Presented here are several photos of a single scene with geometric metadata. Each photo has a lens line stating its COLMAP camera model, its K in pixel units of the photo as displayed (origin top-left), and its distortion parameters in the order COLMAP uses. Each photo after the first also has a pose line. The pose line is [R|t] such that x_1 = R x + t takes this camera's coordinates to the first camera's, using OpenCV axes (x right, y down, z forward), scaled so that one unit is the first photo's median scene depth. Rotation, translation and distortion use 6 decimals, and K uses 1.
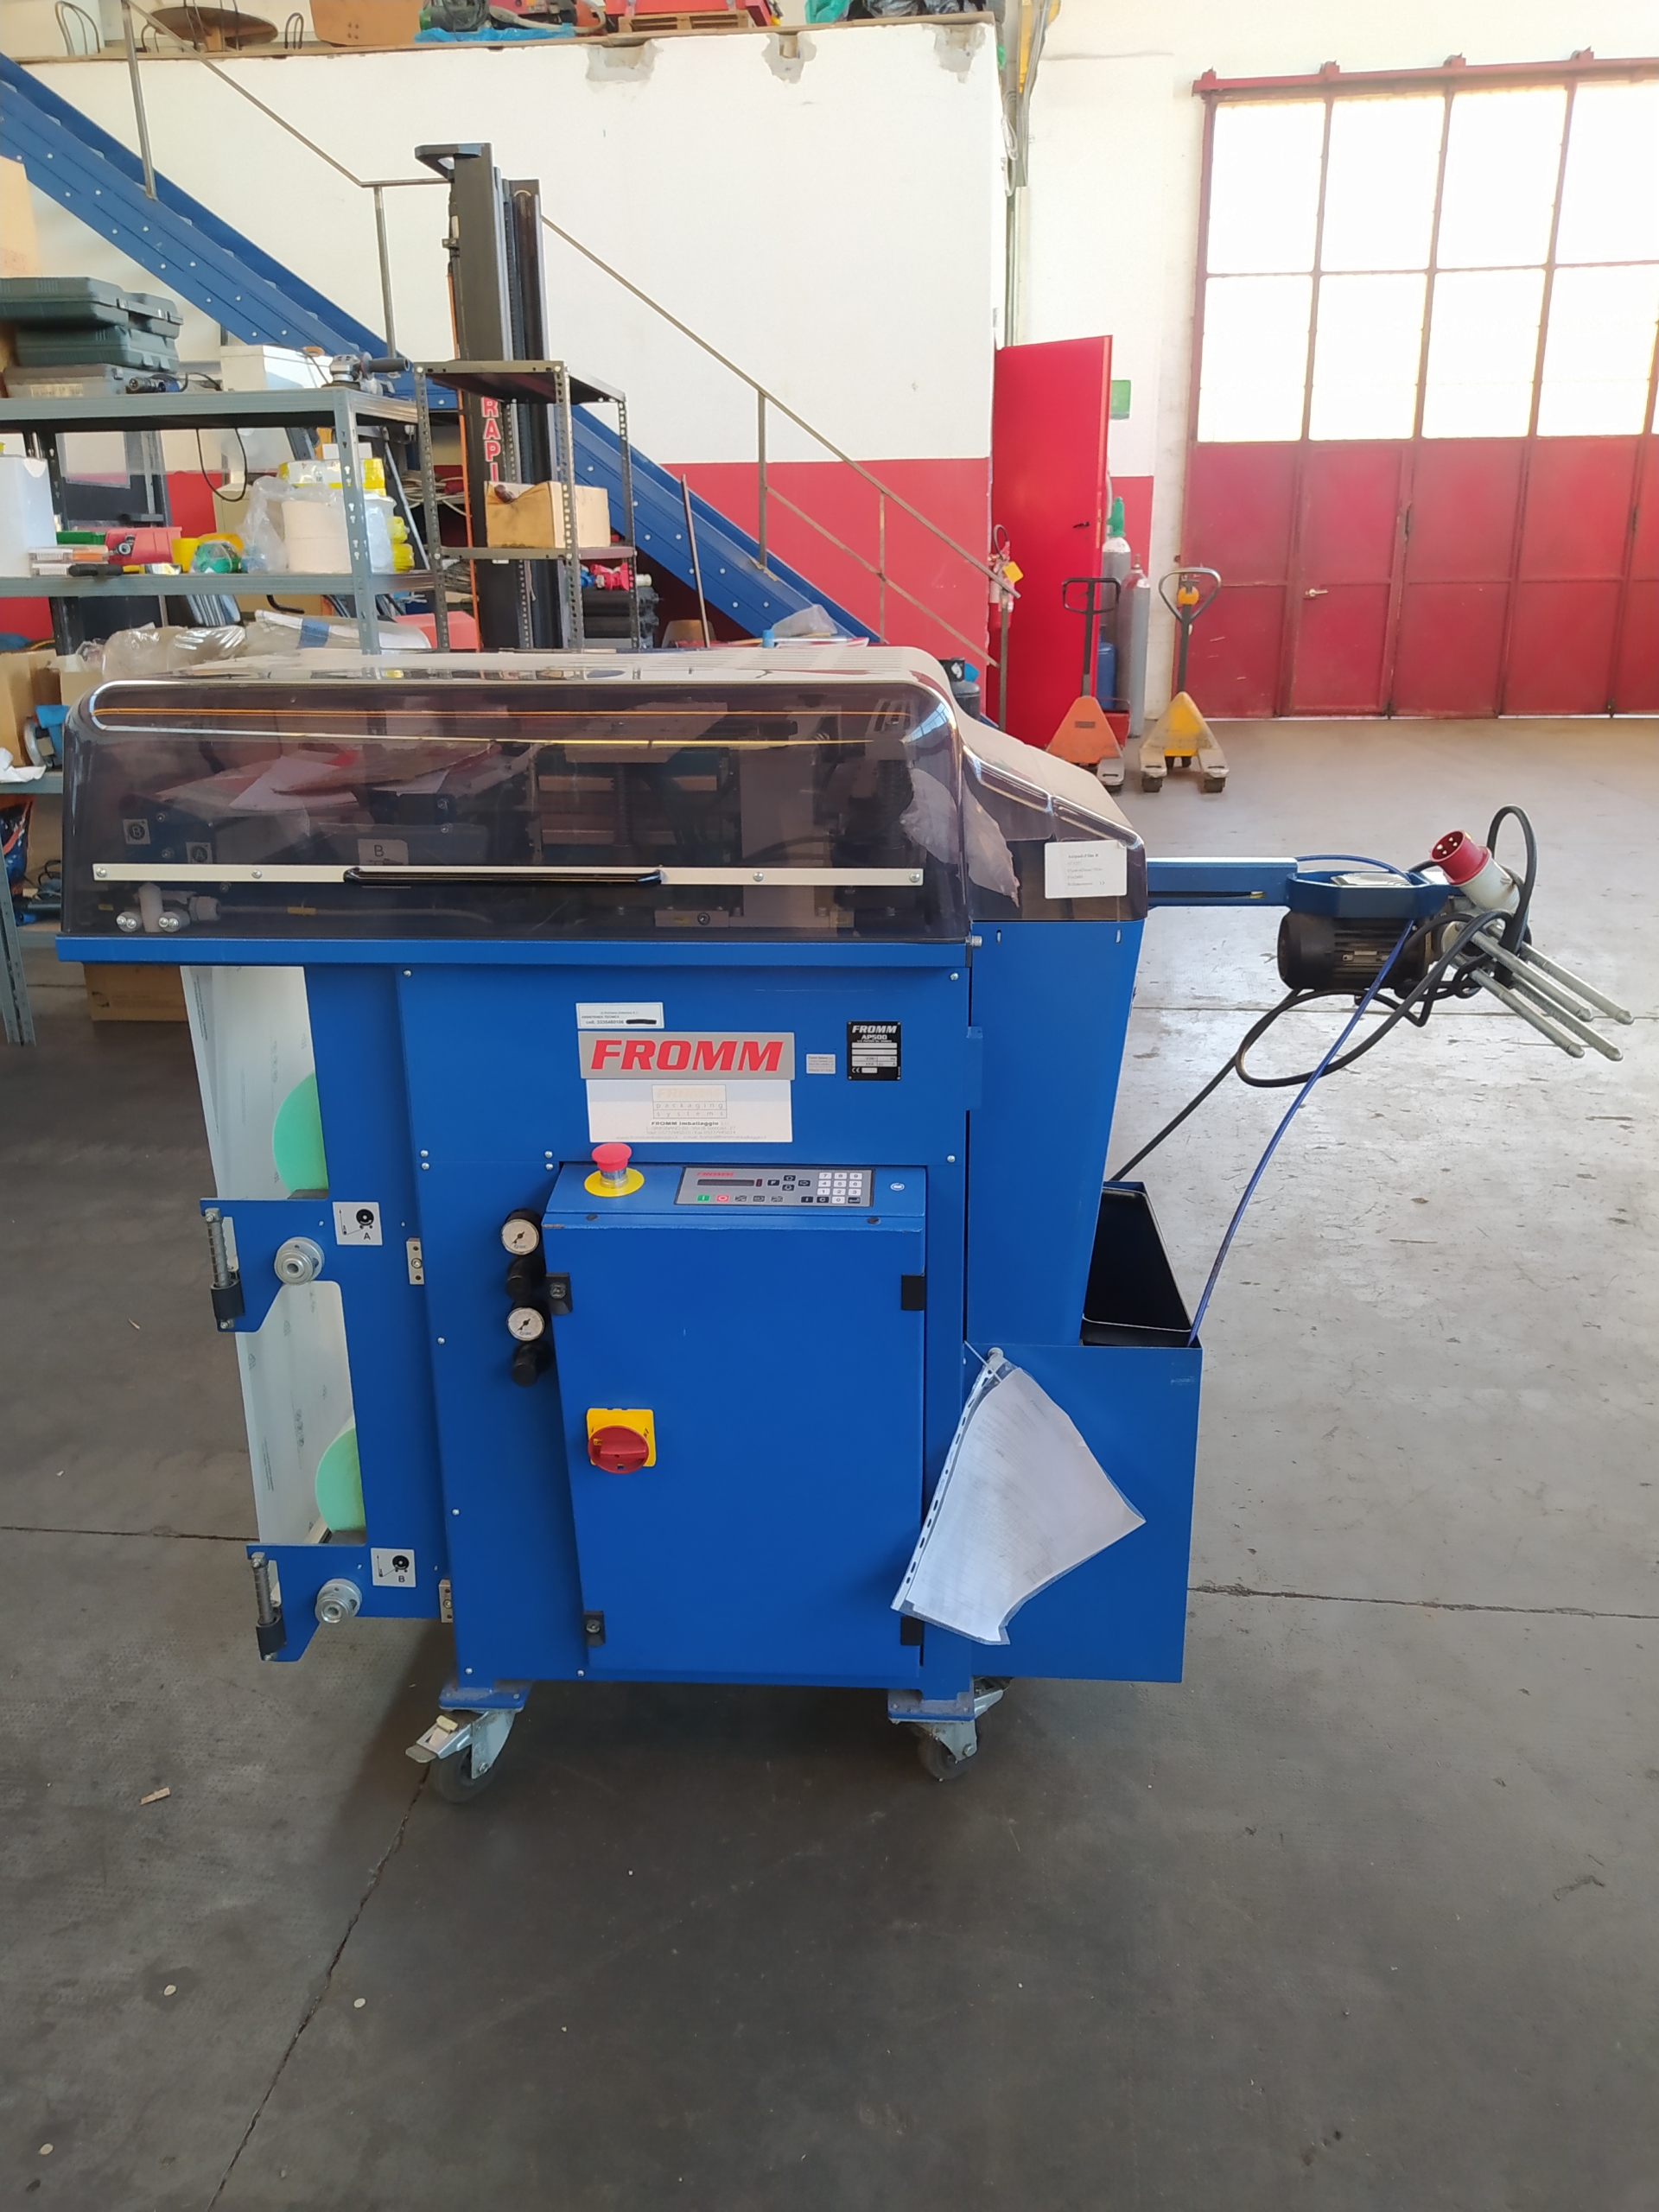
lens RADIAL K [[1664.8, 0, 824.9], [0, 1664.8, 1089.1], [0, 0, 1]] dist [0.107677, -0.134611]
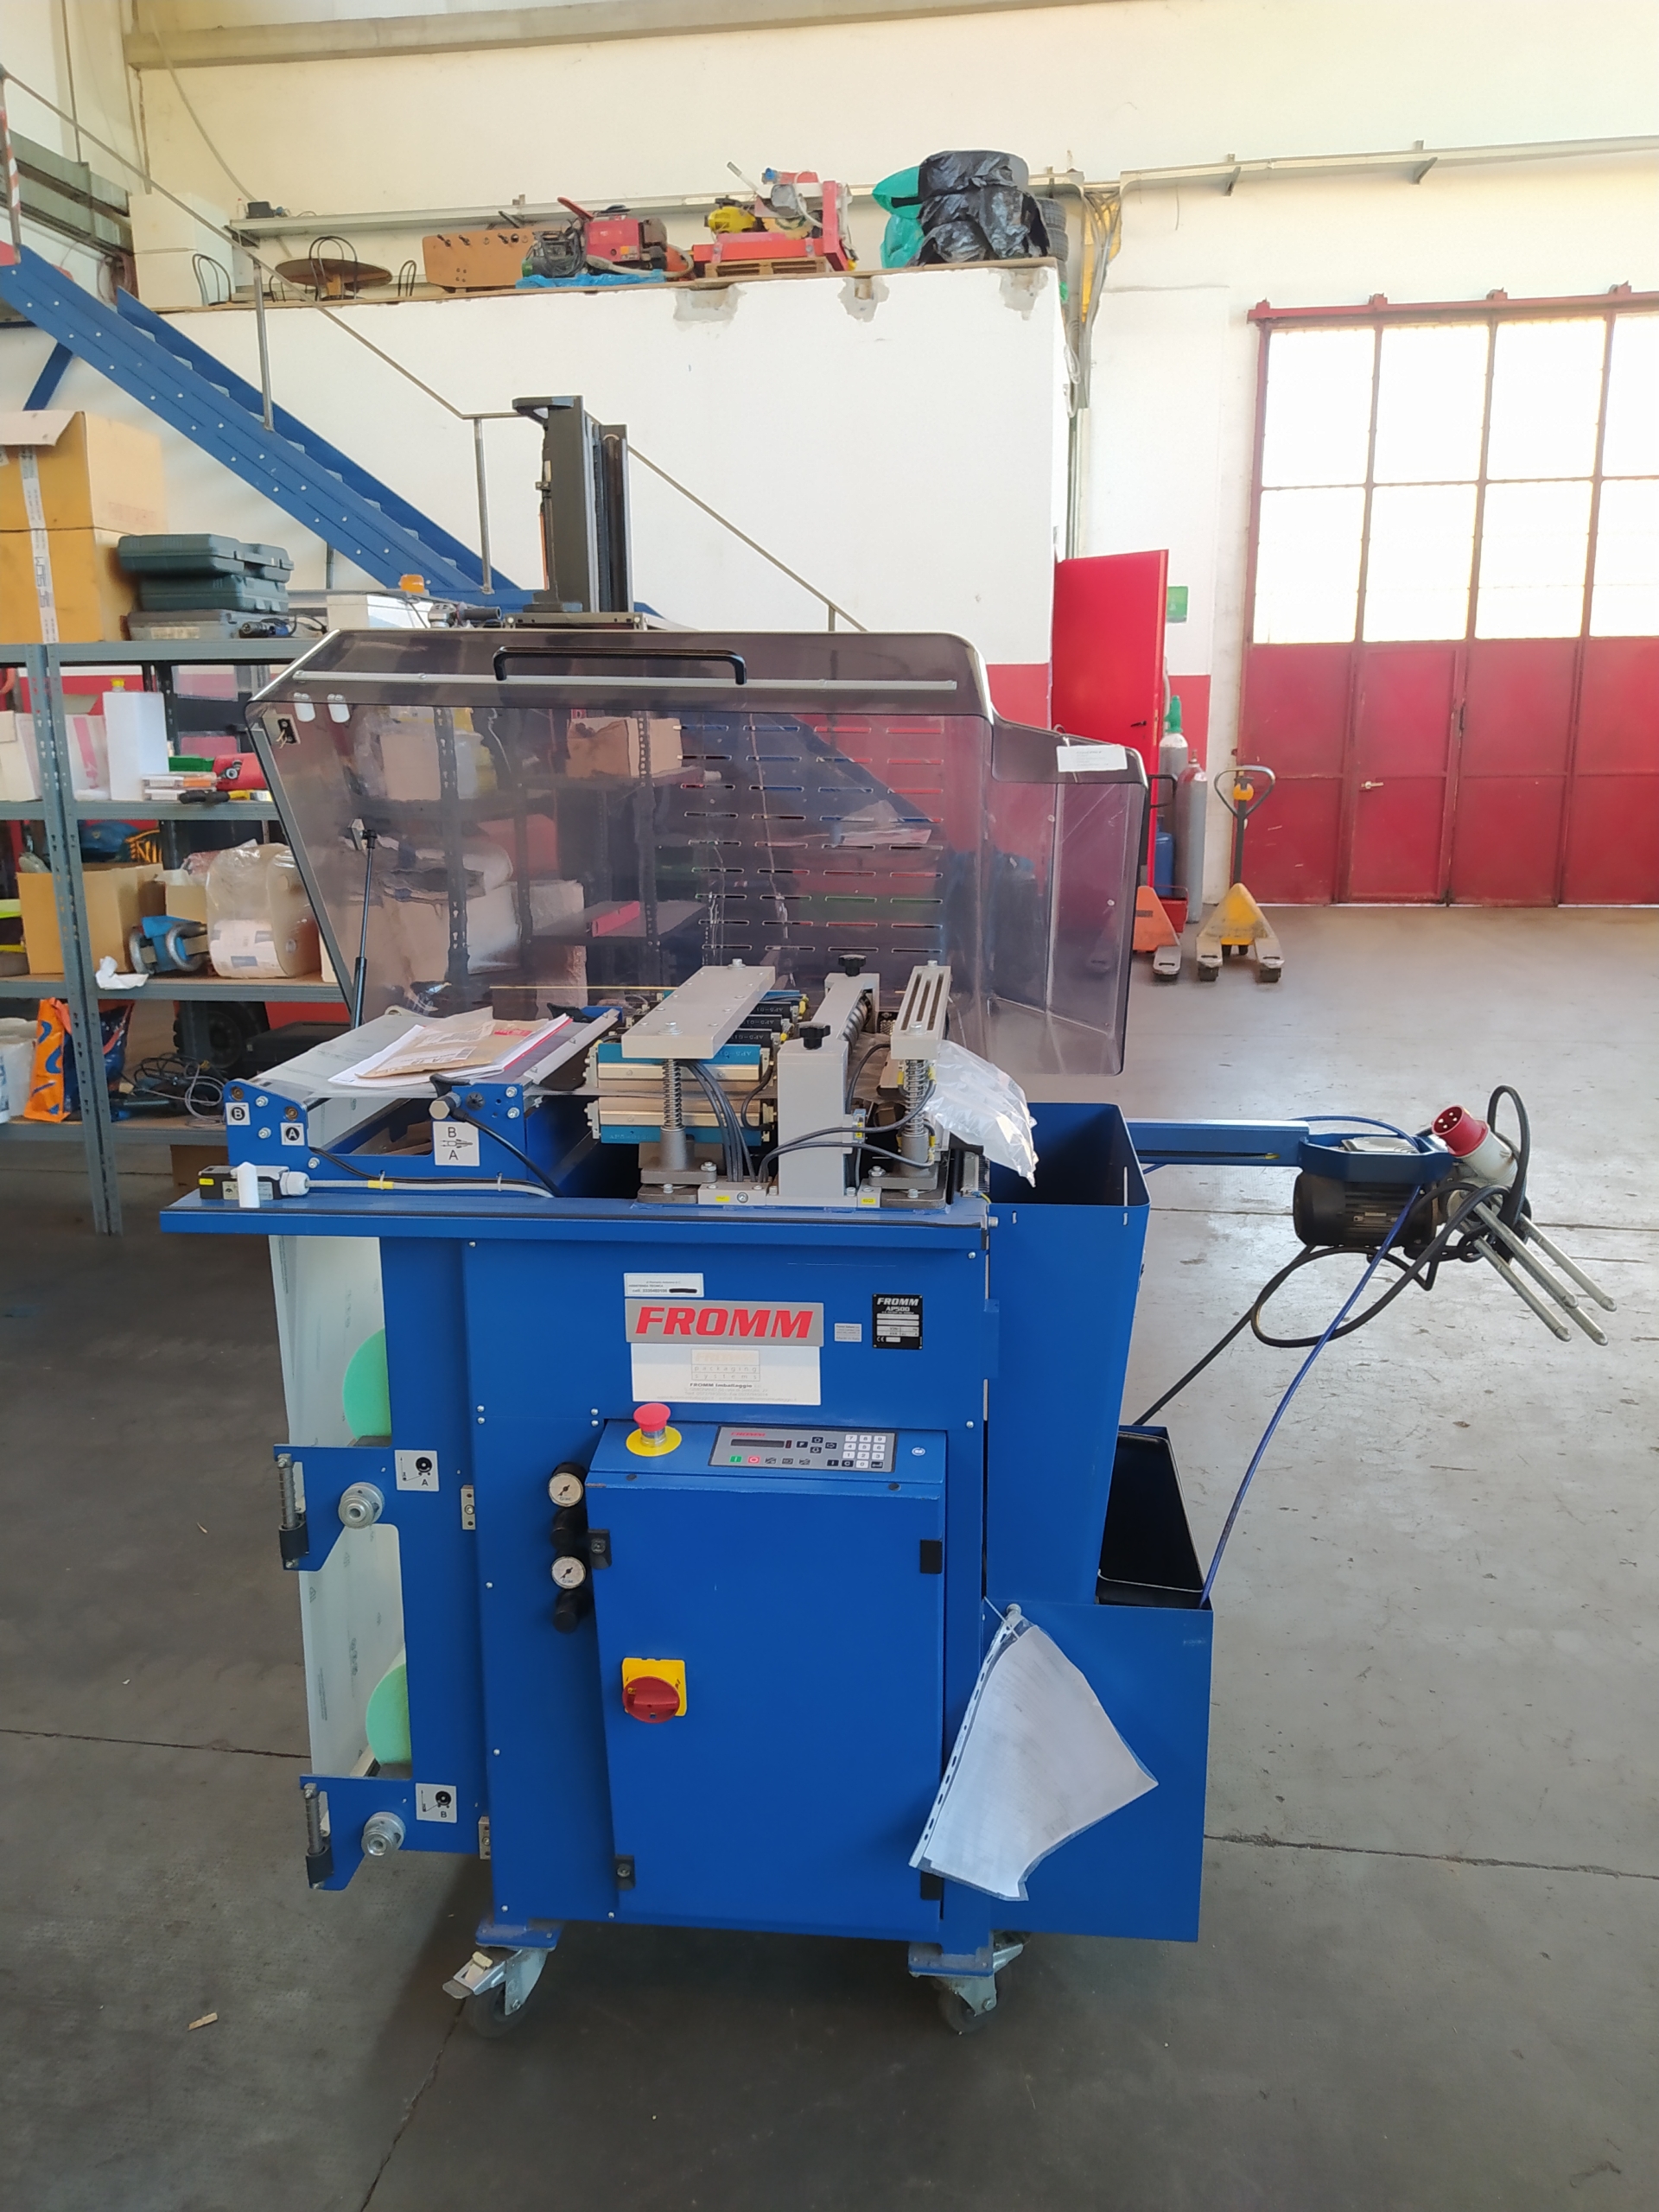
lens RADIAL K [[1664.8, 0, 824.9], [0, 1664.8, 1089.1], [0, 0, 1]] dist [0.107677, -0.134611]
pose [[0.999123, 0.012850, -0.039843, 0.012917], [-0.016599, 0.995316, -0.095238, -0.037739], [0.038432, 0.095816, 0.994657, -0.048360]]
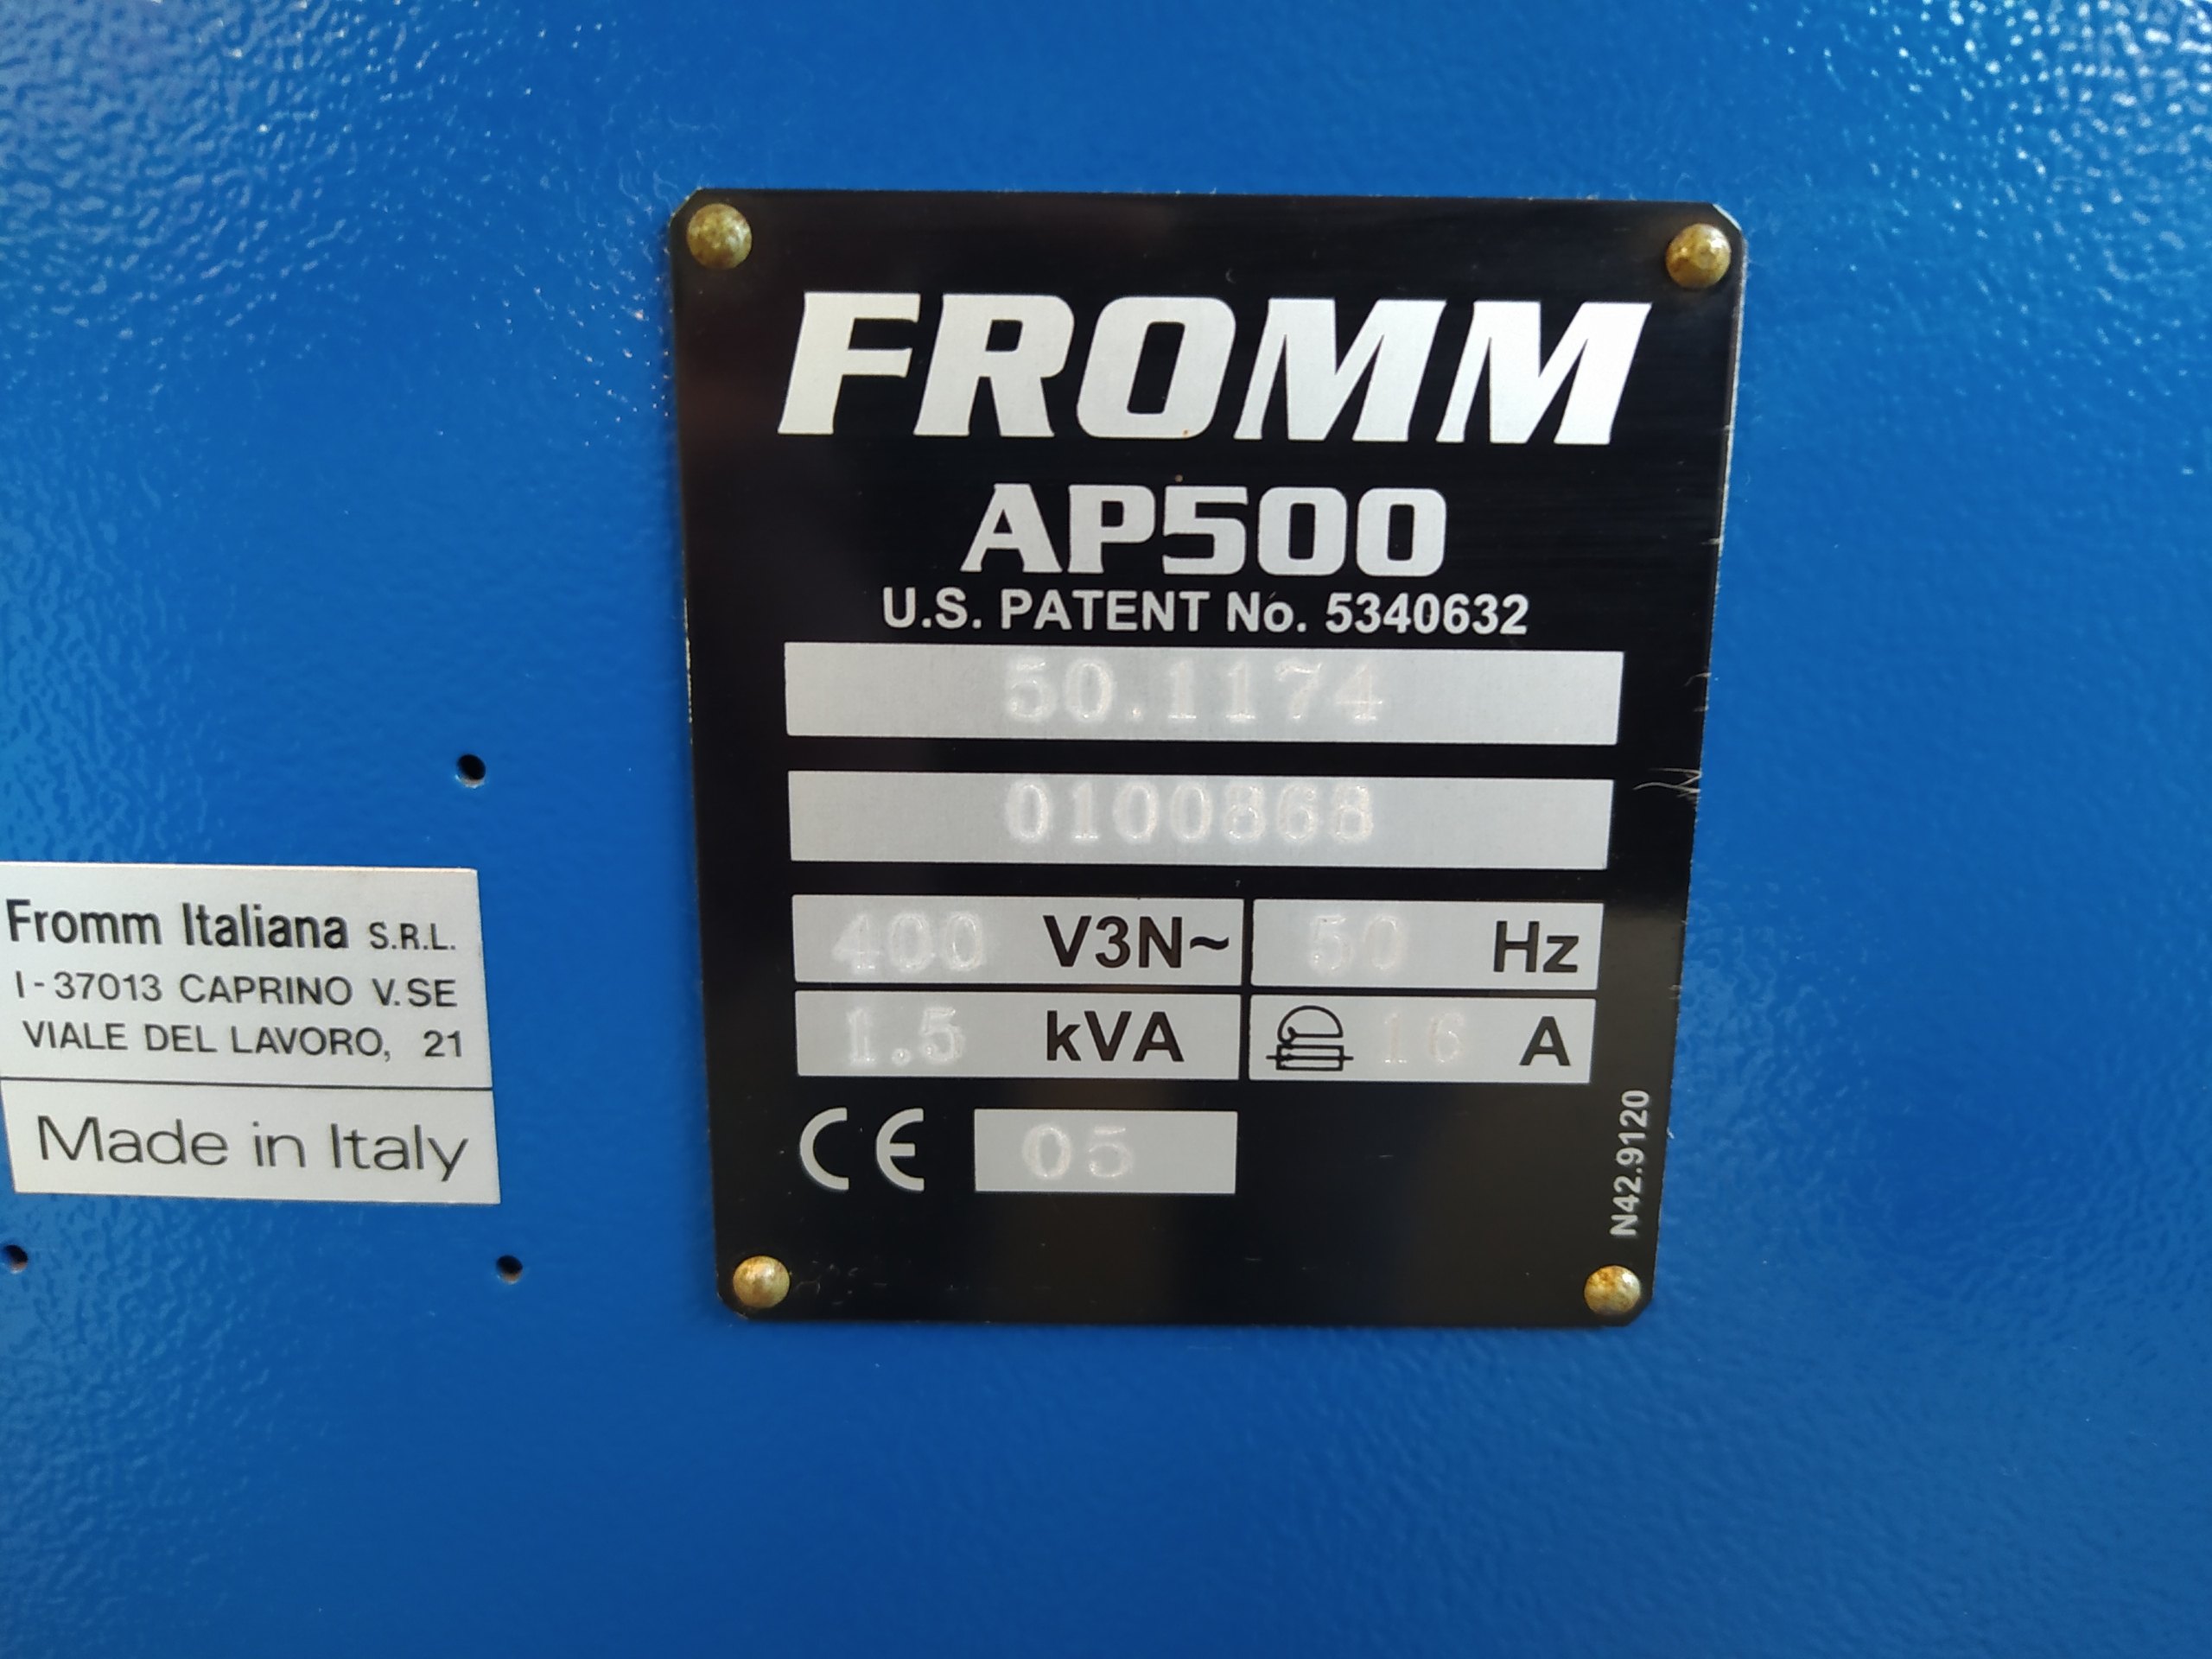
lens RADIAL K [[1664.8, 0, 1106.0], [0, 1664.8, 829.5], [0, 0, 1]] dist [0.107677, -0.134611]
pose [[0.996866, 0.005708, 0.078899, 0.012200], [0.001961, 0.995304, -0.096783, -0.009153], [-0.079081, 0.096634, 0.992173, 0.517517]]
